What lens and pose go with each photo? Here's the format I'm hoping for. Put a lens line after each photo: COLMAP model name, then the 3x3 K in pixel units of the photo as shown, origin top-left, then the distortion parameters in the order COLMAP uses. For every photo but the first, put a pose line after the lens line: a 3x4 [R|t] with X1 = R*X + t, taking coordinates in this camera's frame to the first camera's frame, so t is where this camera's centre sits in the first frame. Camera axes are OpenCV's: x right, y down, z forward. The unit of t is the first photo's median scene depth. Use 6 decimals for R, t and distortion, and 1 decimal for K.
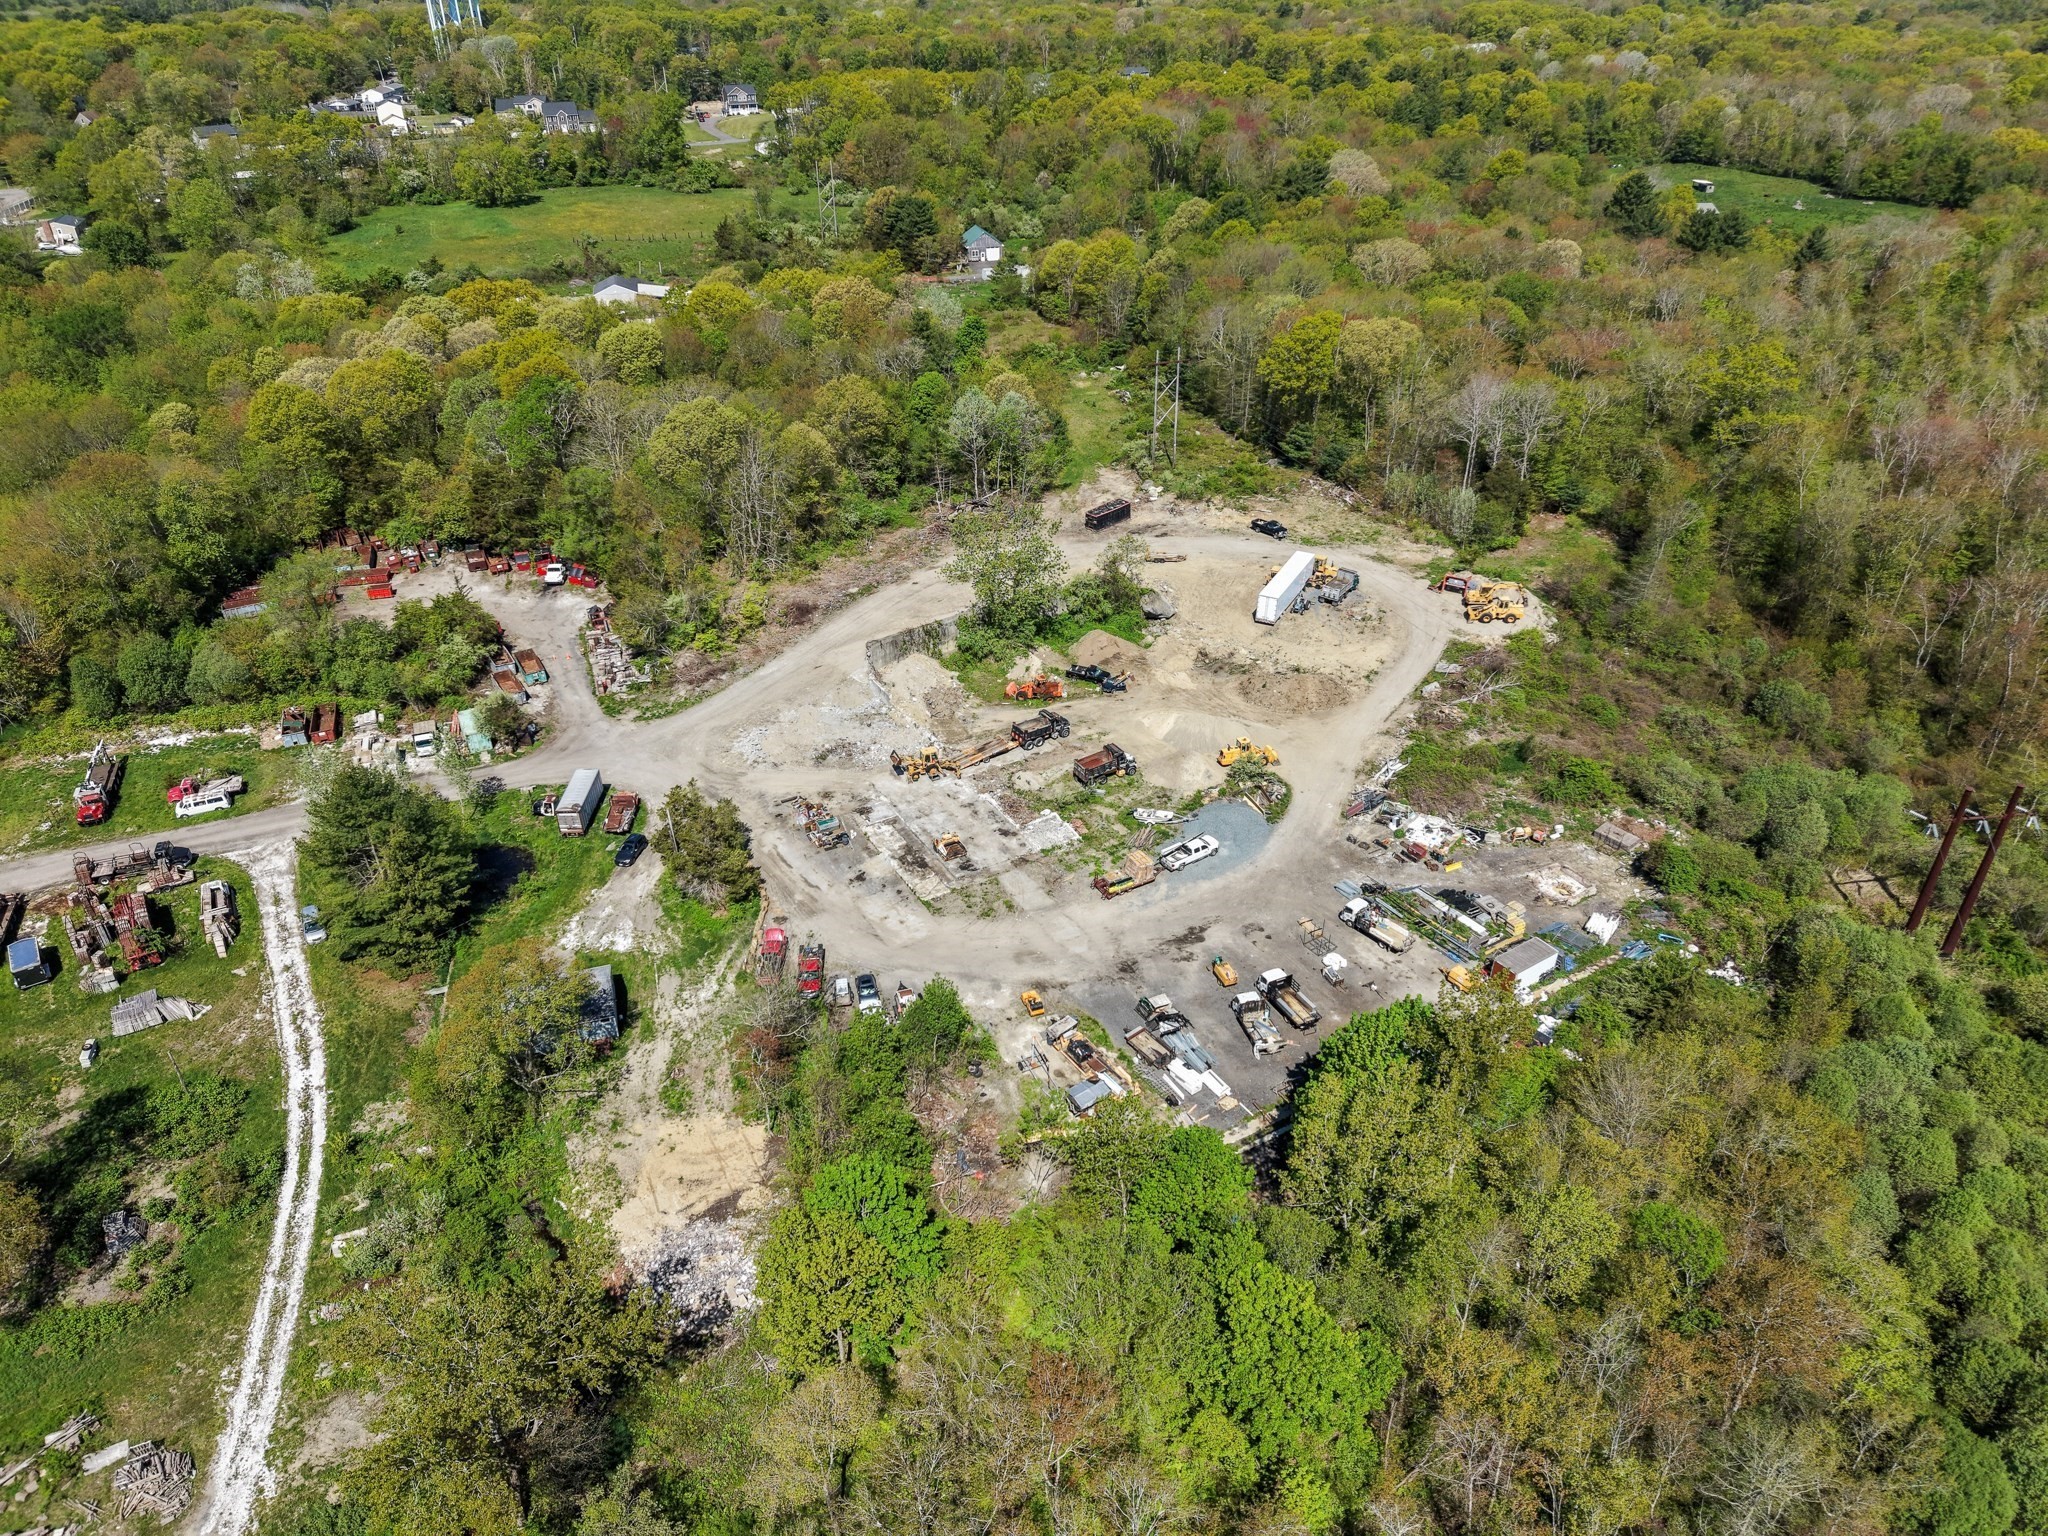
lens RADIAL K [[1375.7, 0, 1021.2], [0, 1375.7, 758.5], [0, 0, 1]] dist [0.046742, -0.051353]
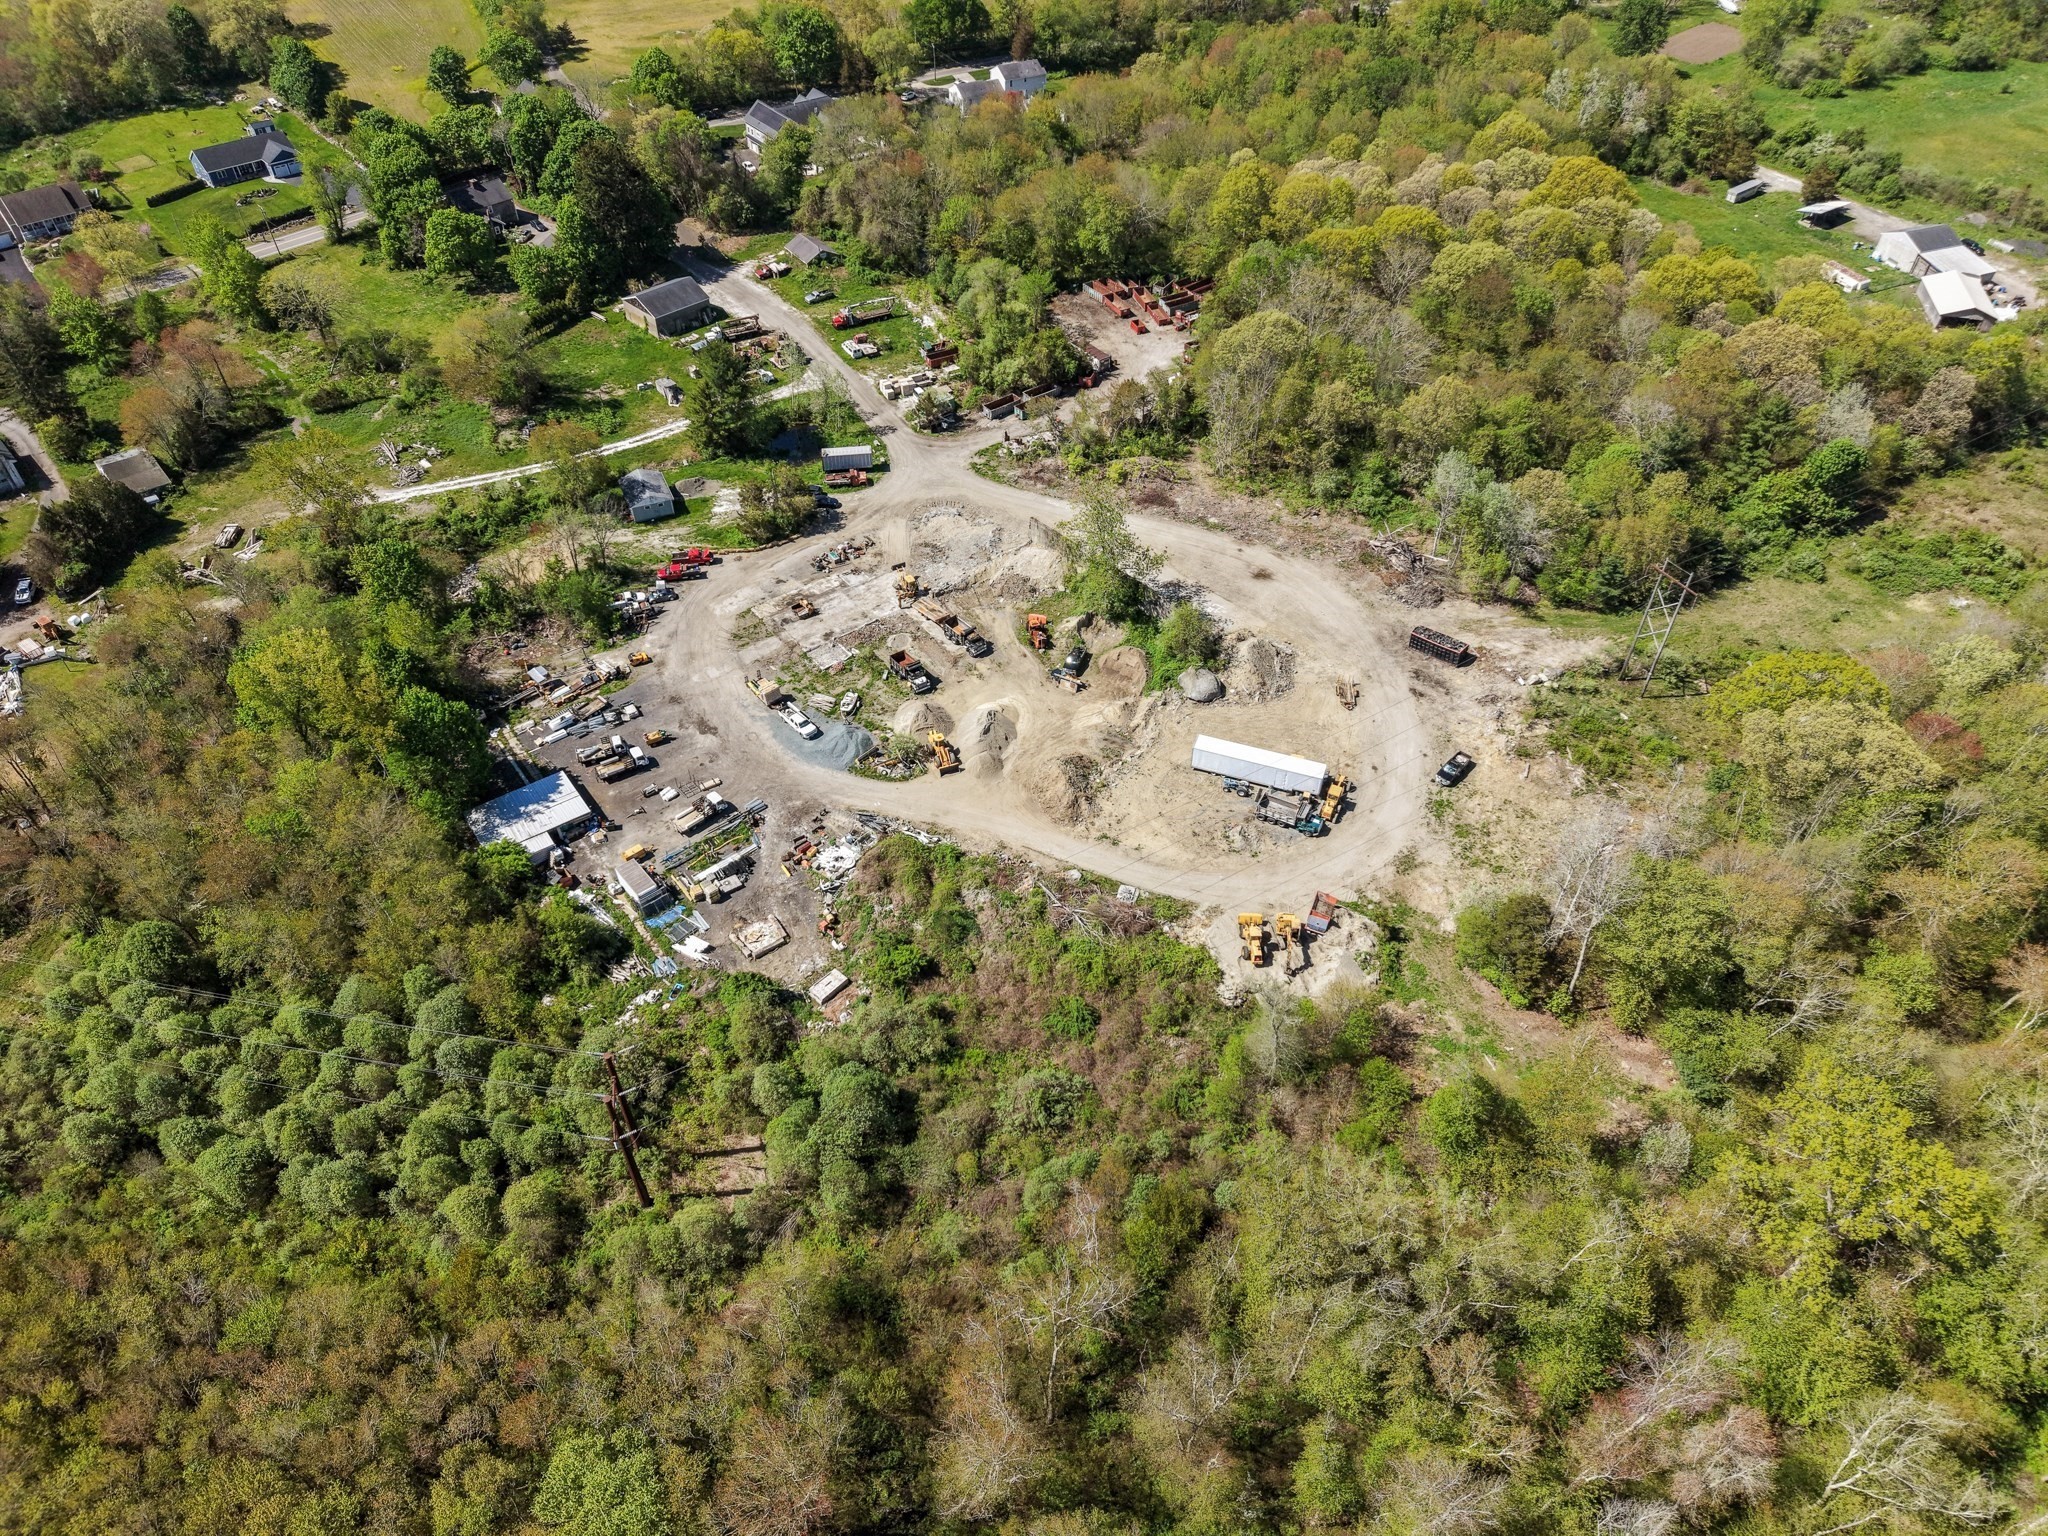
lens RADIAL K [[1375.3, 0, 1022.0], [0, 1375.3, 766.1], [0, 0, 1]] dist [0.060040, -0.083107]
pose [[0.111294, 0.690445, -0.714772, 1.140642], [-0.511646, 0.656402, 0.554396, -0.759609], [0.851958, 0.304009, 0.426317, 0.640104]]
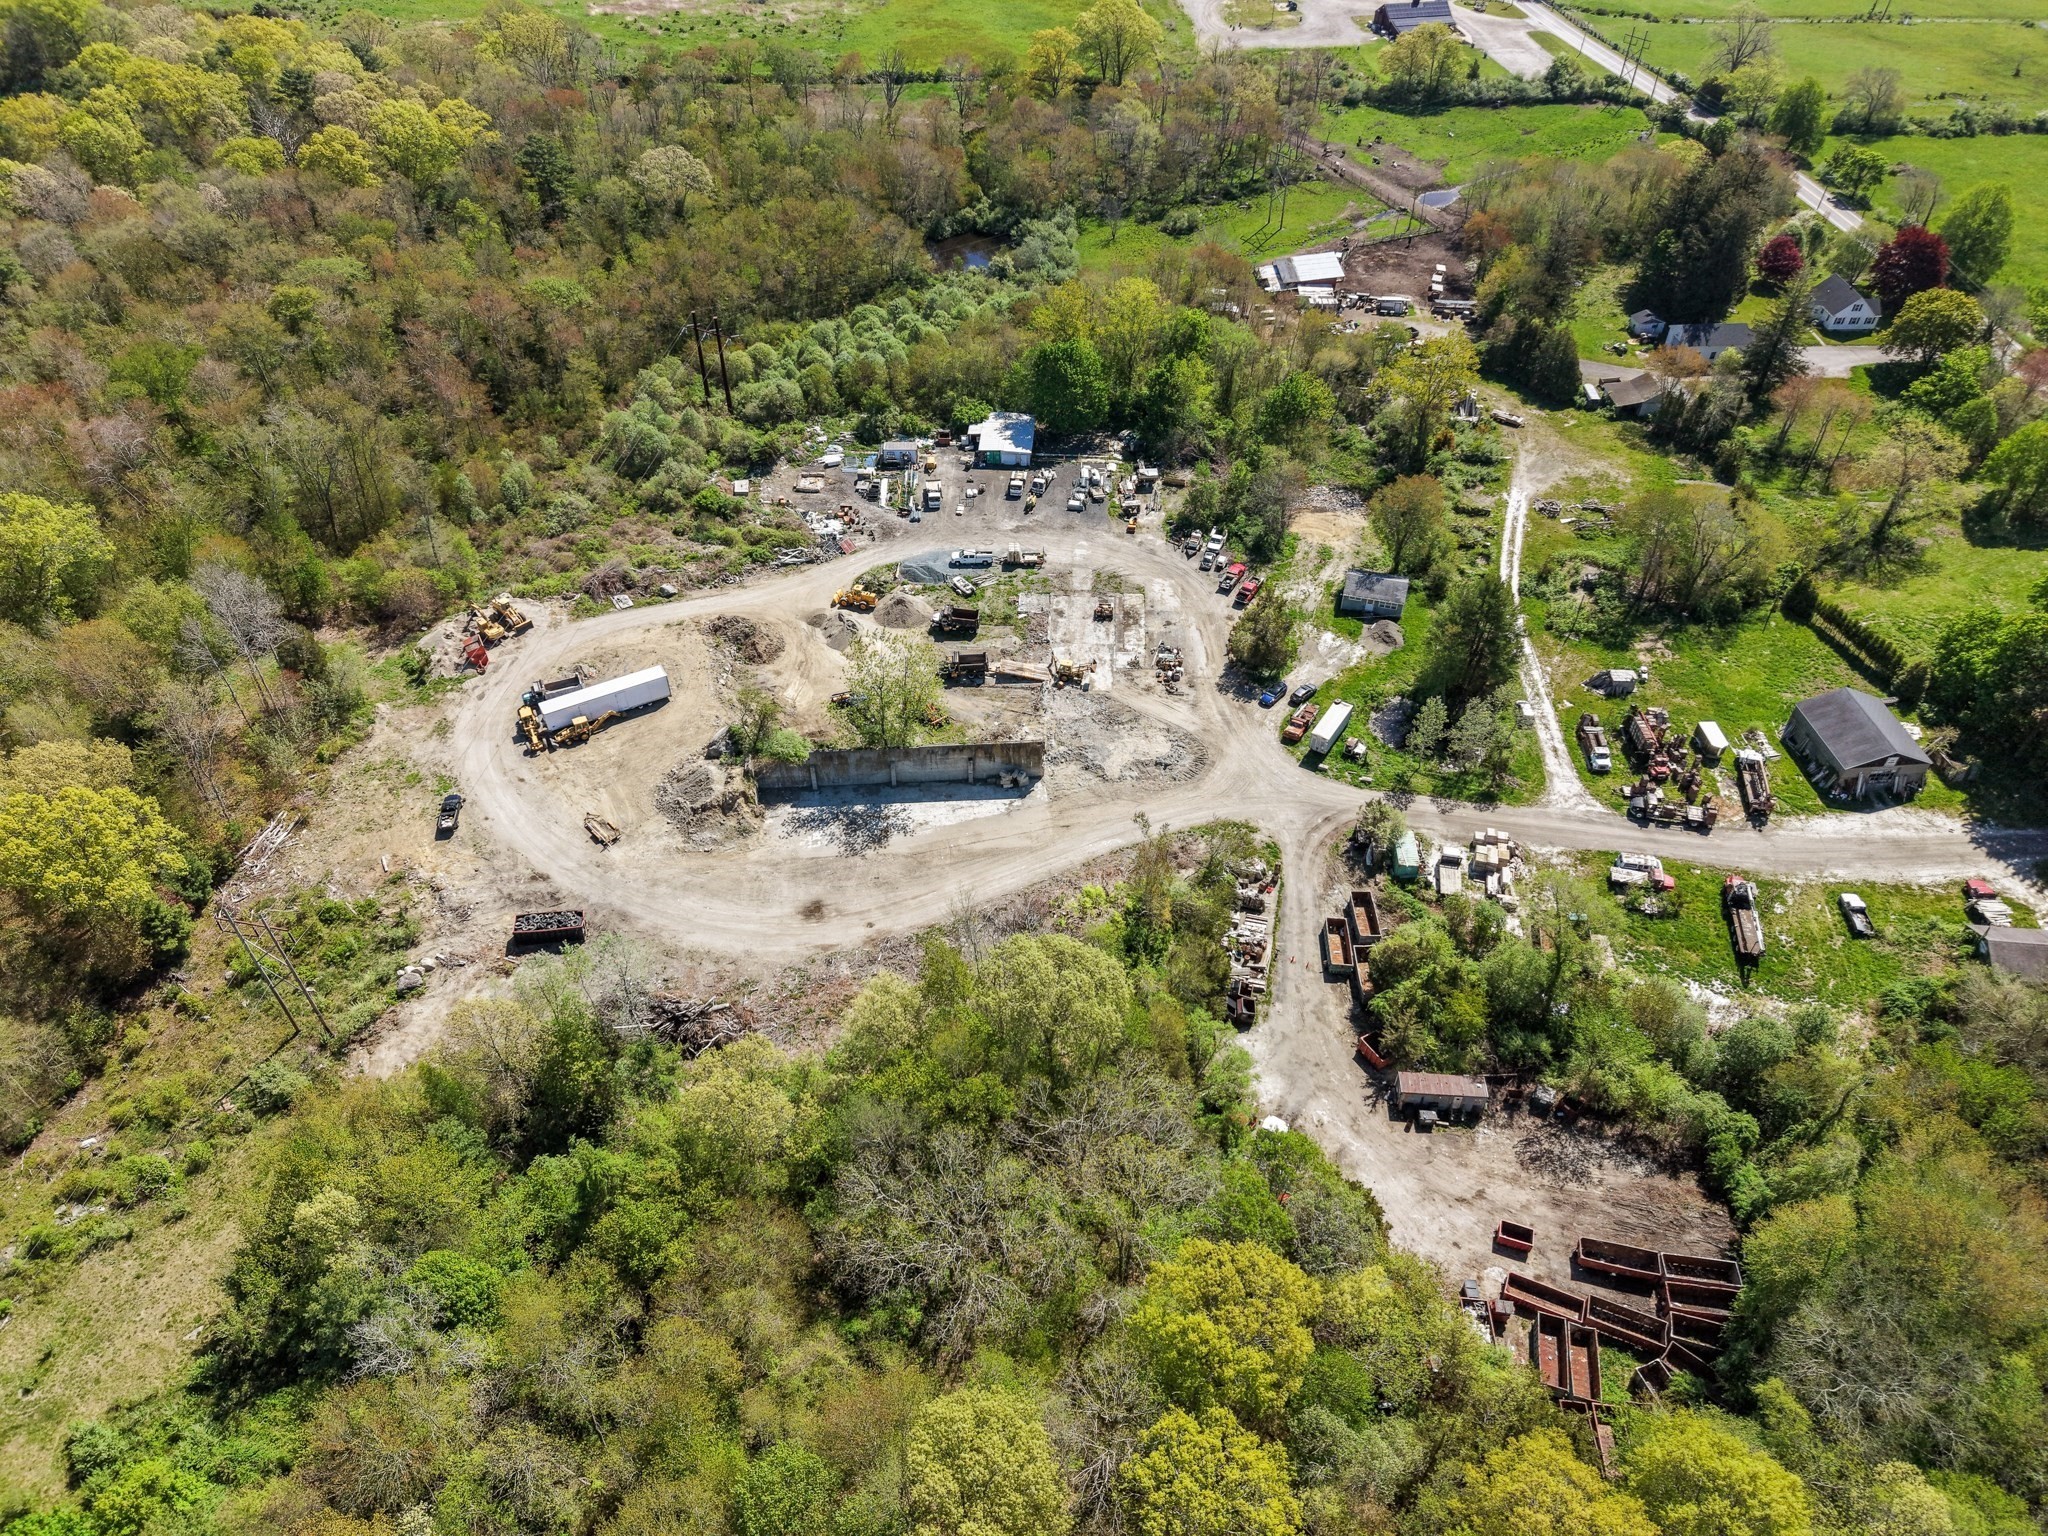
lens RADIAL K [[1358.7, 0, 1021.6], [0, 1358.7, 775.0], [0, 0, 1]] dist [0.050220, -0.055517]
pose [[-0.837593, -0.371641, 0.400401, -0.631486], [0.284796, 0.328407, 0.900578, -1.223694], [-0.466186, 0.868350, -0.169229, 1.463081]]
